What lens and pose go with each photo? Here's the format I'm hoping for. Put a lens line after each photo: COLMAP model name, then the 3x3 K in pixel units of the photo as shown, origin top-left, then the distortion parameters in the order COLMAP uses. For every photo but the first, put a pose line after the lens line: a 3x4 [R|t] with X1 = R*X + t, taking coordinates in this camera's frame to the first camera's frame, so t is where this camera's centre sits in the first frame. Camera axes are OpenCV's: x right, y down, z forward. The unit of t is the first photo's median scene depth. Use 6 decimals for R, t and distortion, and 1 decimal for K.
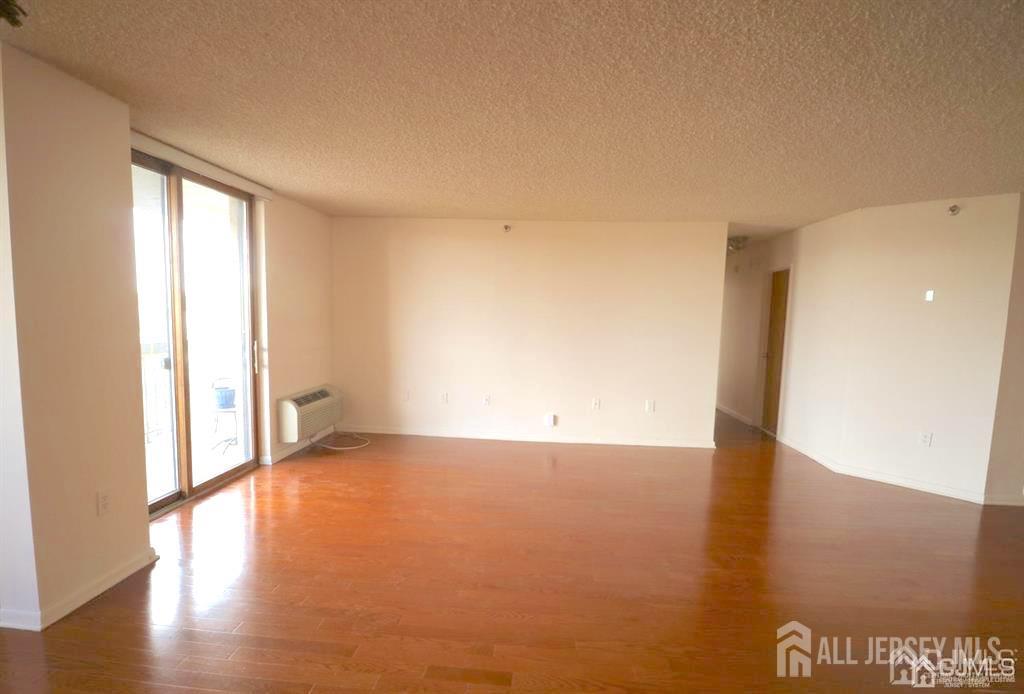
lens RADIAL K [[520.4, 0, 507.4], [0, 520.4, 369.9], [0, 0, 1]] dist [0.000956, -0.015921]
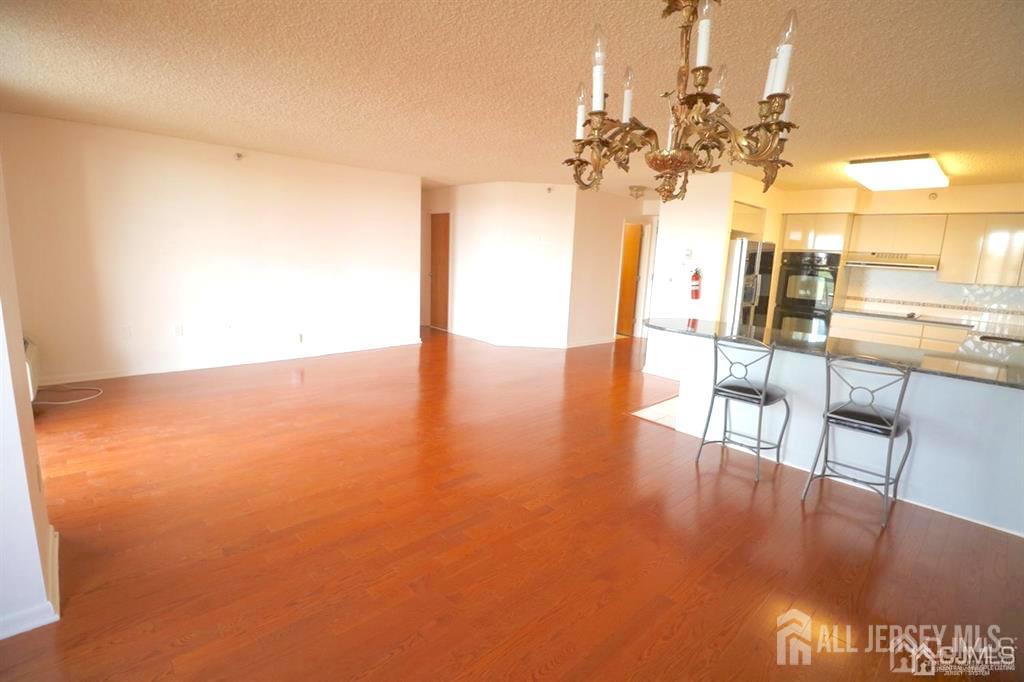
lens RADIAL K [[470.2, 0, 520.6], [0, 470.2, 338.6], [0, 0, 1]] dist [-0.001089, -0.013117]
pose [[0.665908, -0.130161, 0.734592, -0.429198], [0.050748, 0.990285, 0.129463, -0.012741], [-0.744306, -0.048932, 0.666044, -0.043190]]
